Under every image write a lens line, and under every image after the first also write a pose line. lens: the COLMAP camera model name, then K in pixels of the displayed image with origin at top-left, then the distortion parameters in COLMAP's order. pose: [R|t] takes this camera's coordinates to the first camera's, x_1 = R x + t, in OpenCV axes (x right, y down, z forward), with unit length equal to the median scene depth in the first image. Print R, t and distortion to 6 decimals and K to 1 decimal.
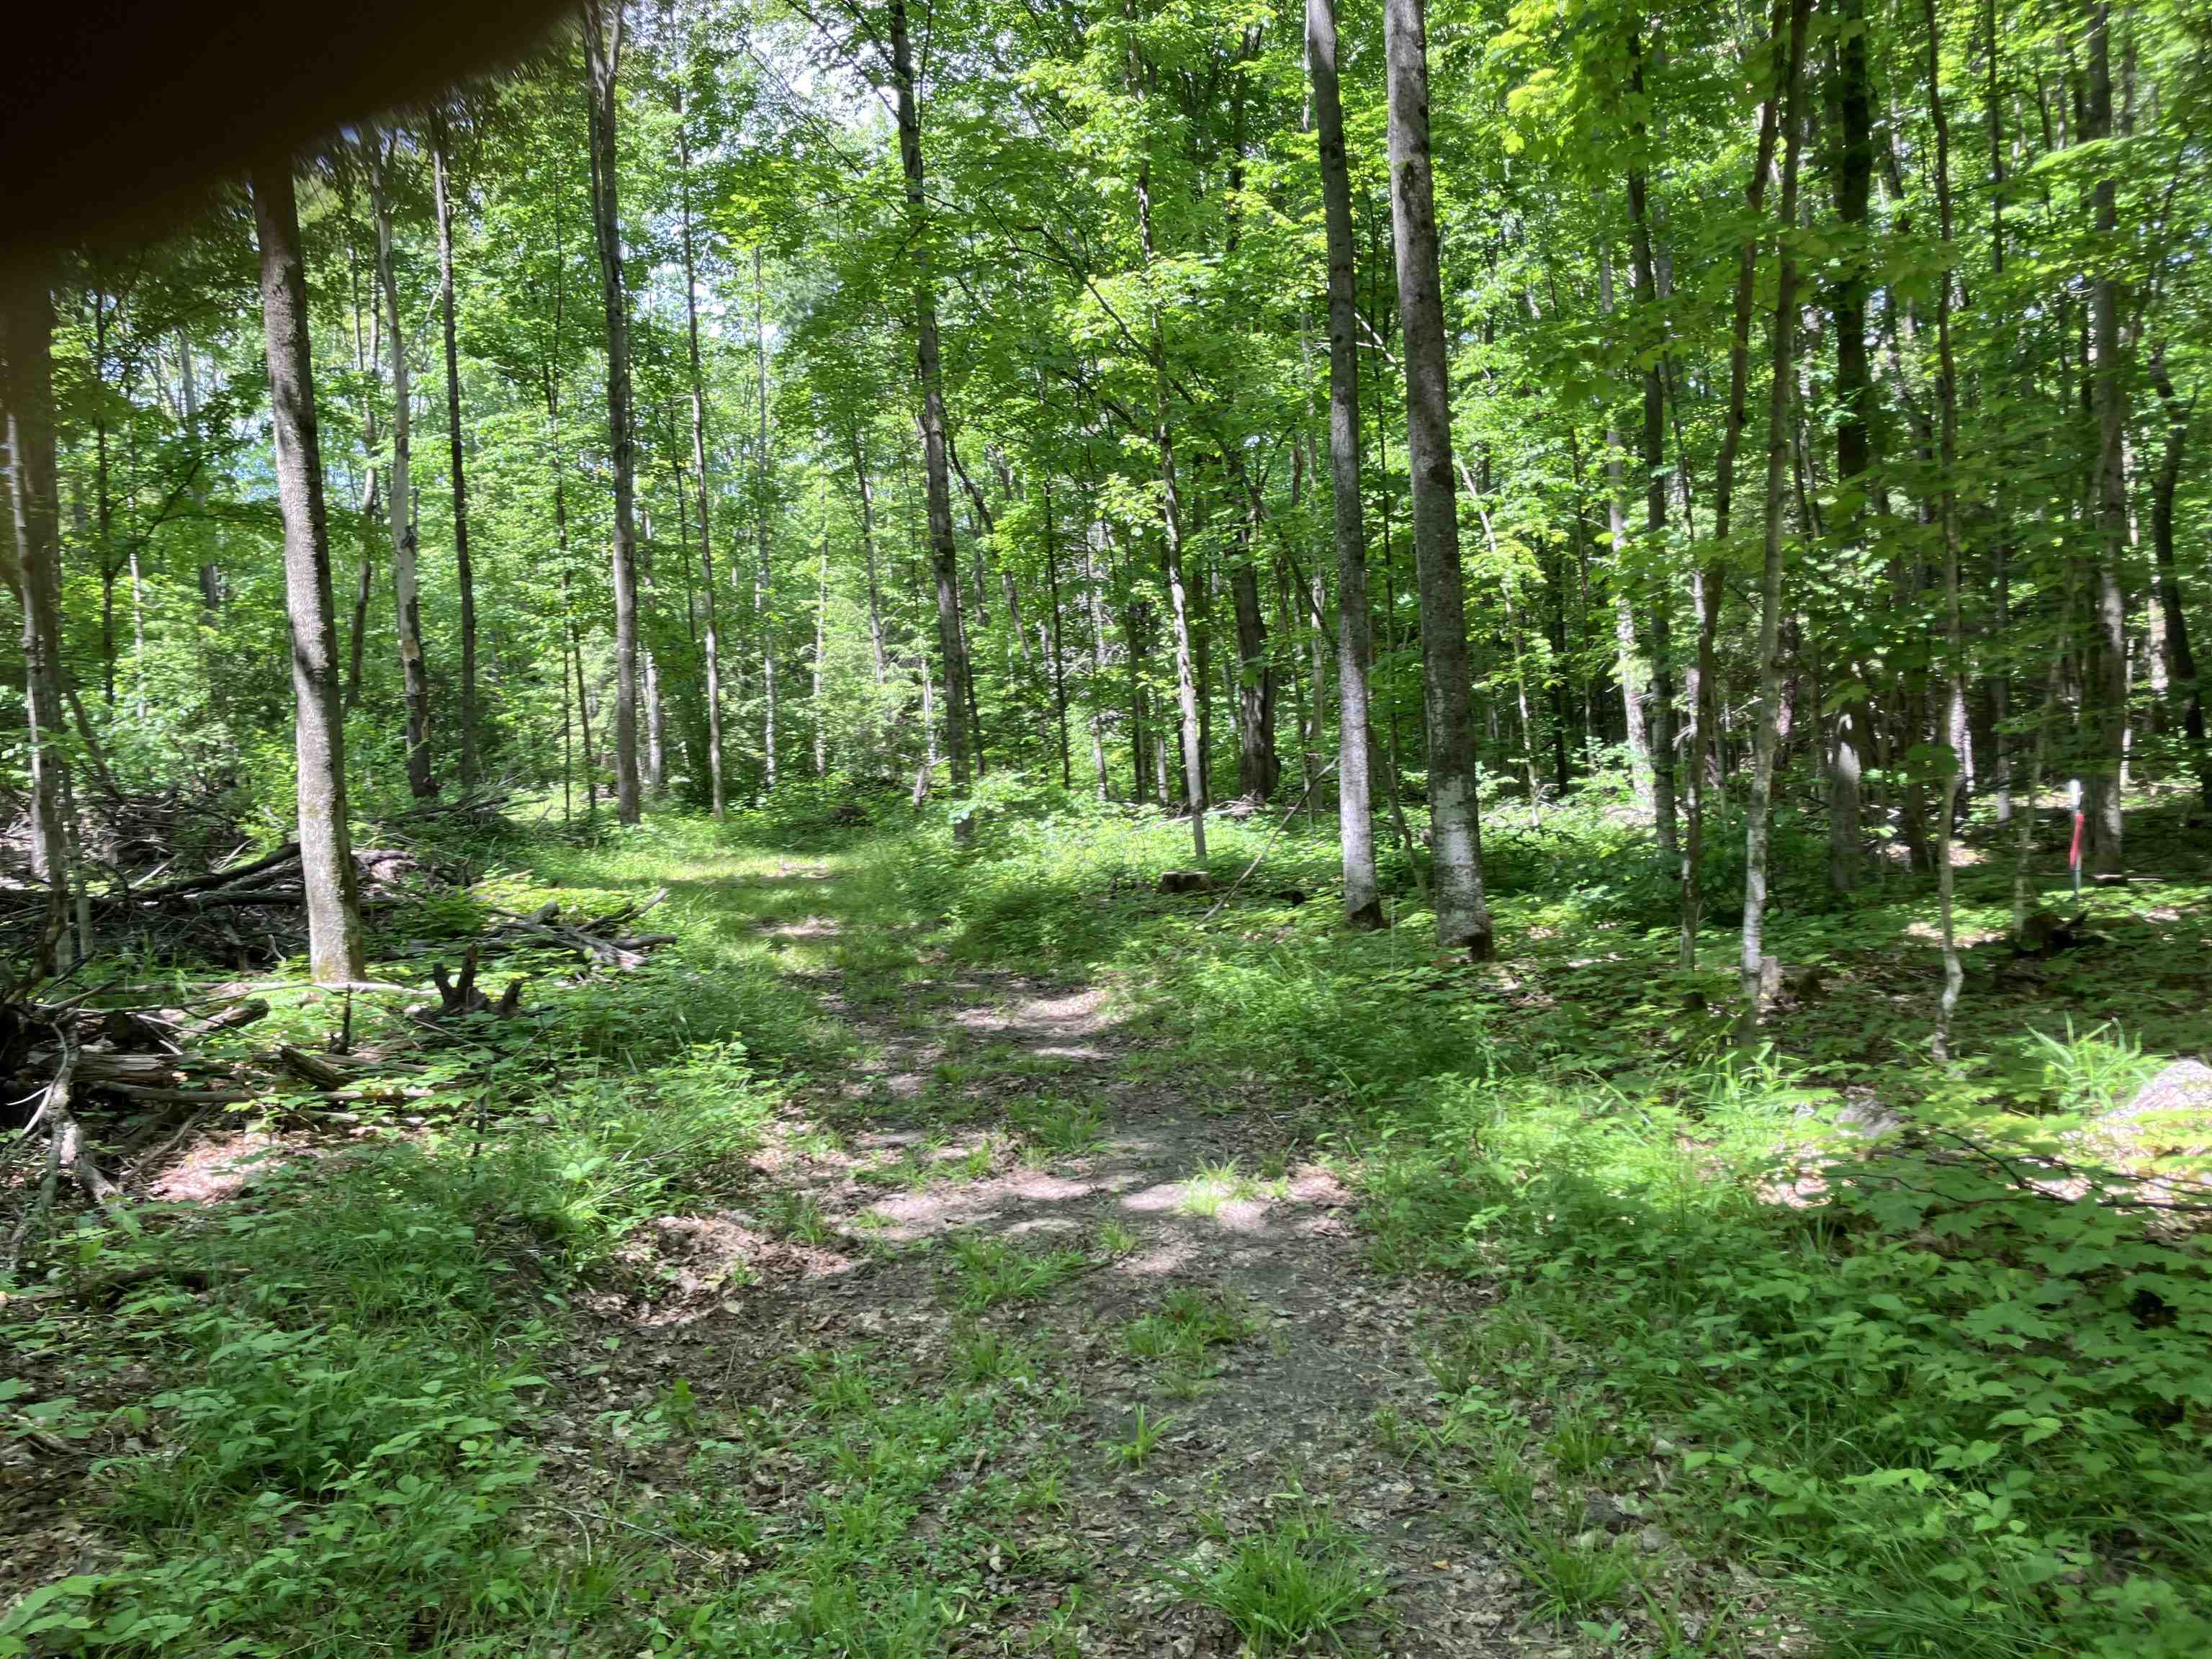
lens RADIAL K [[1800.6, 0, 1110.1], [0, 1800.6, 833.9], [0, 0, 1]] dist [0.016077, -0.023018]
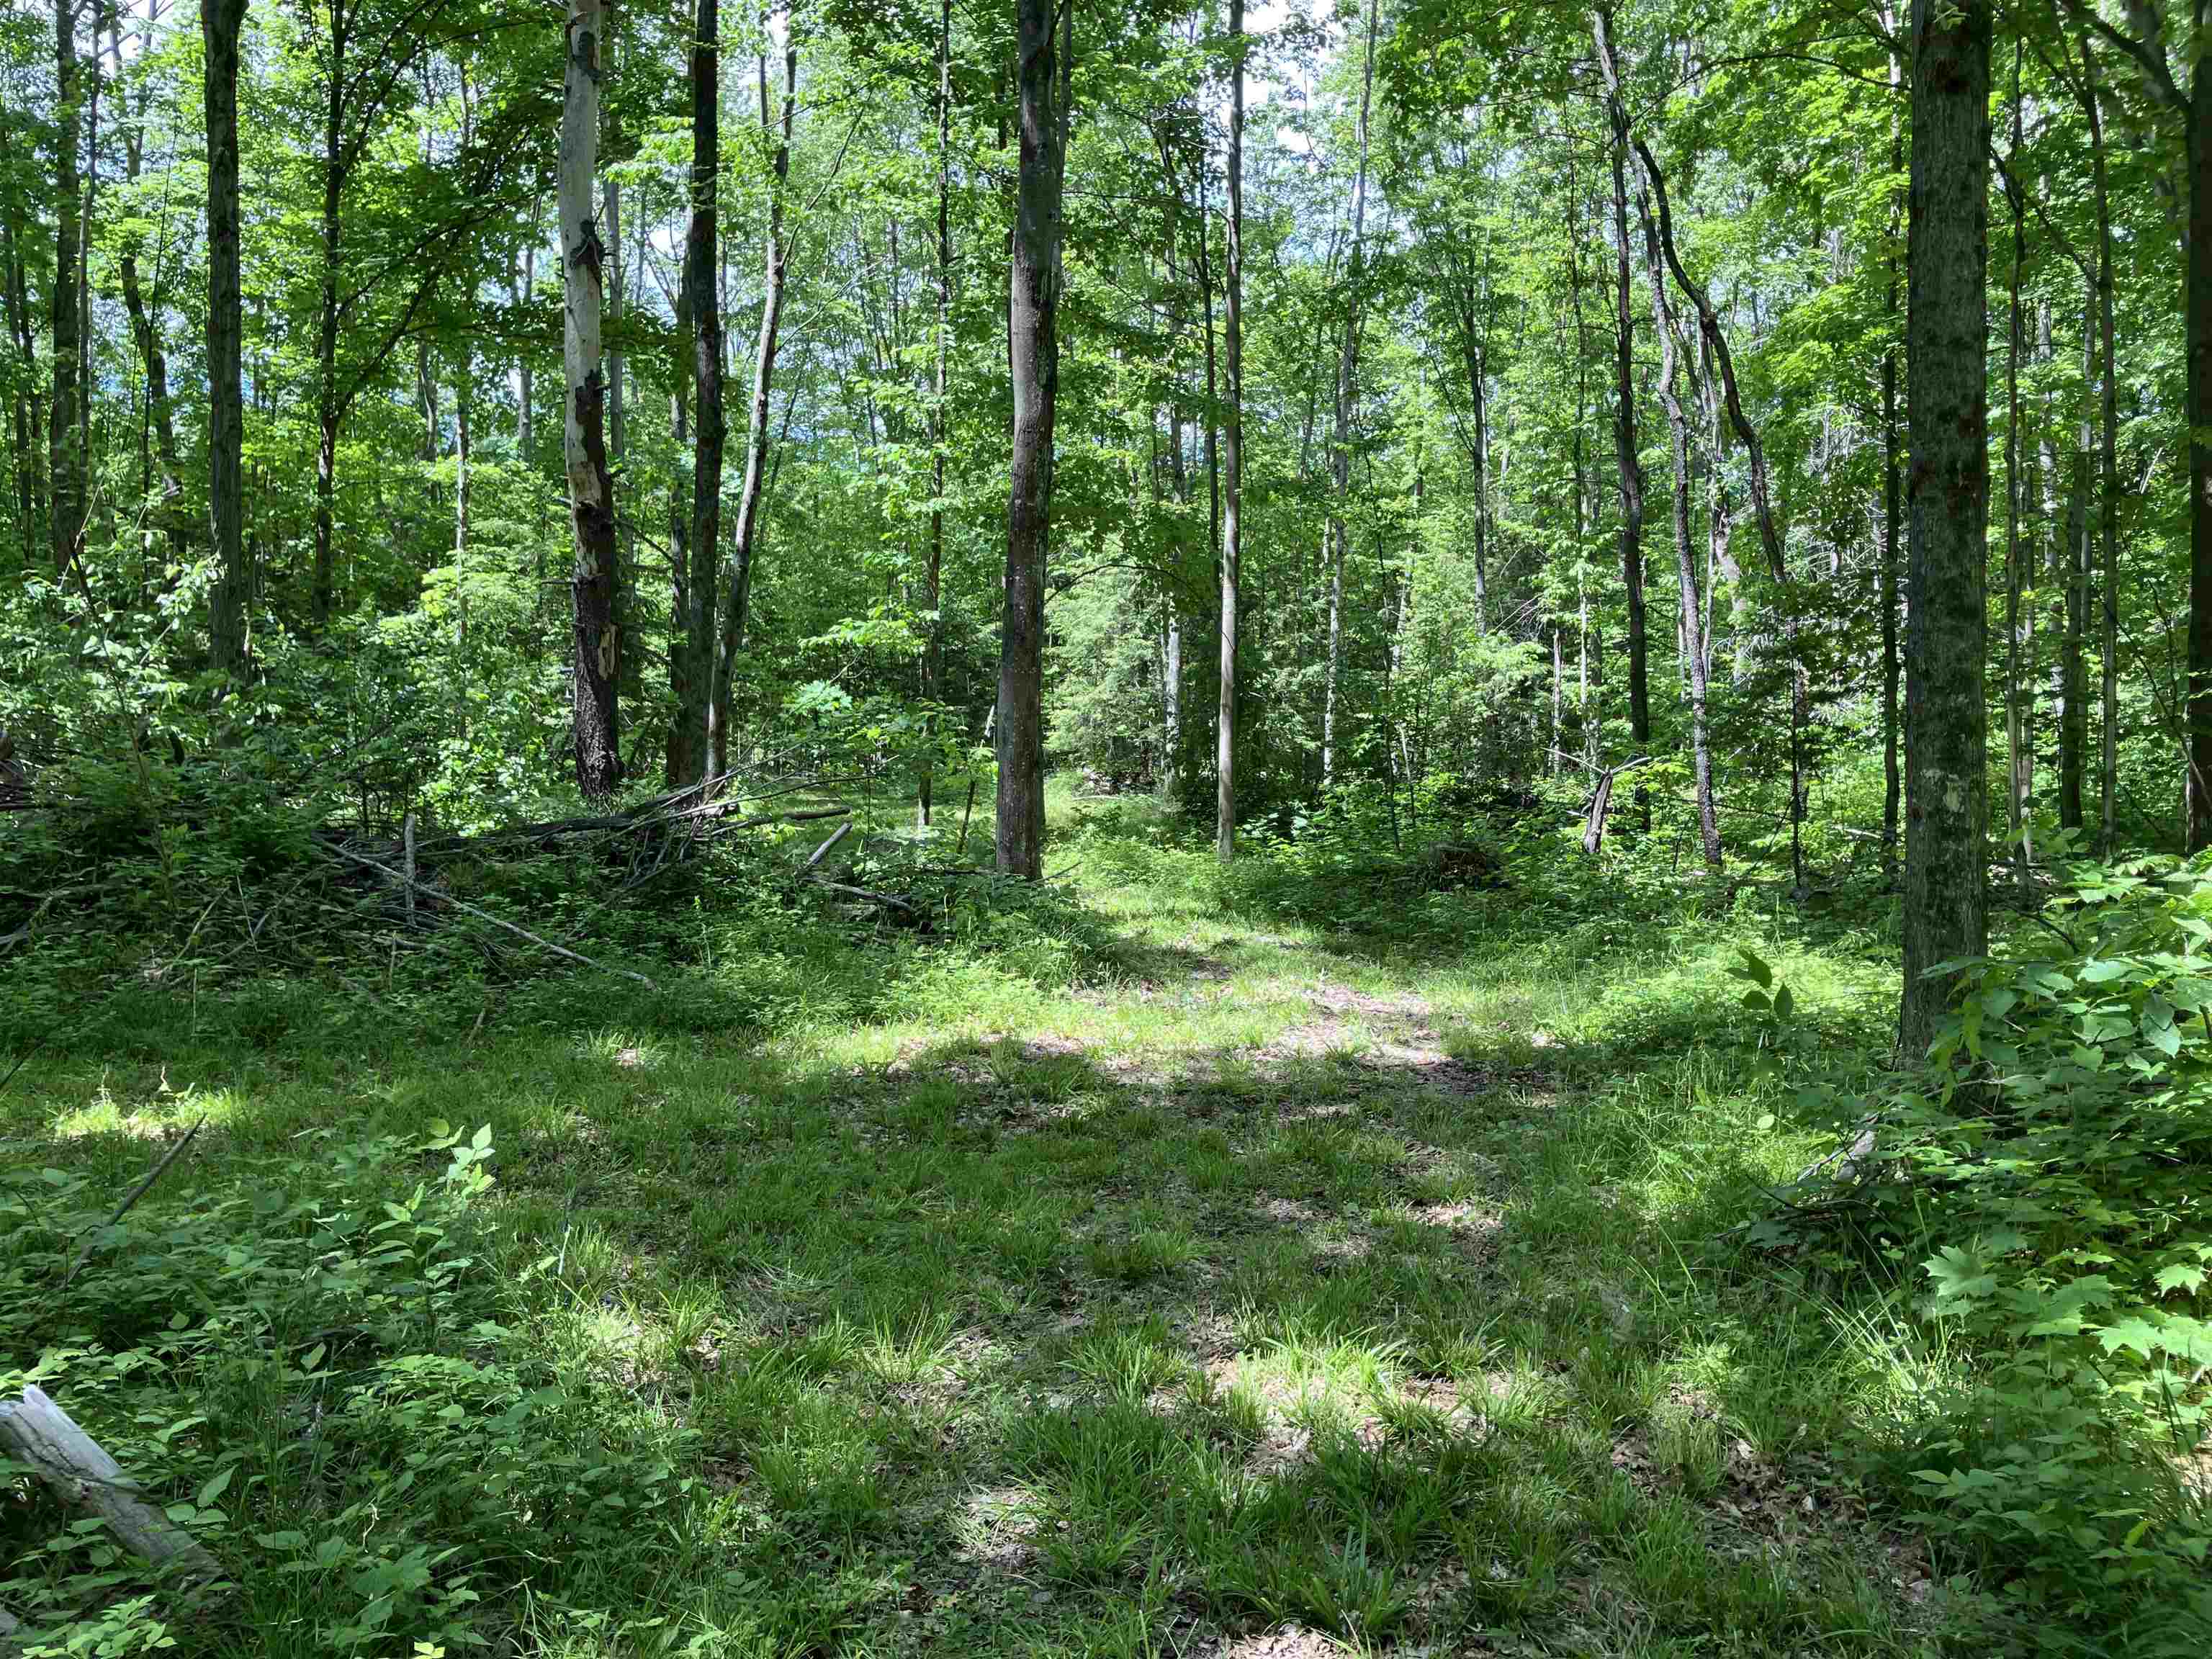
lens RADIAL K [[1800.6, 0, 1106.7], [0, 1800.6, 829.4], [0, 0, 1]] dist [0.016077, -0.023018]
pose [[0.949870, 0.057356, -0.307339, -0.062075], [-0.057915, 0.998295, 0.007309, -0.013100], [0.307234, 0.010857, 0.951572, 0.351883]]
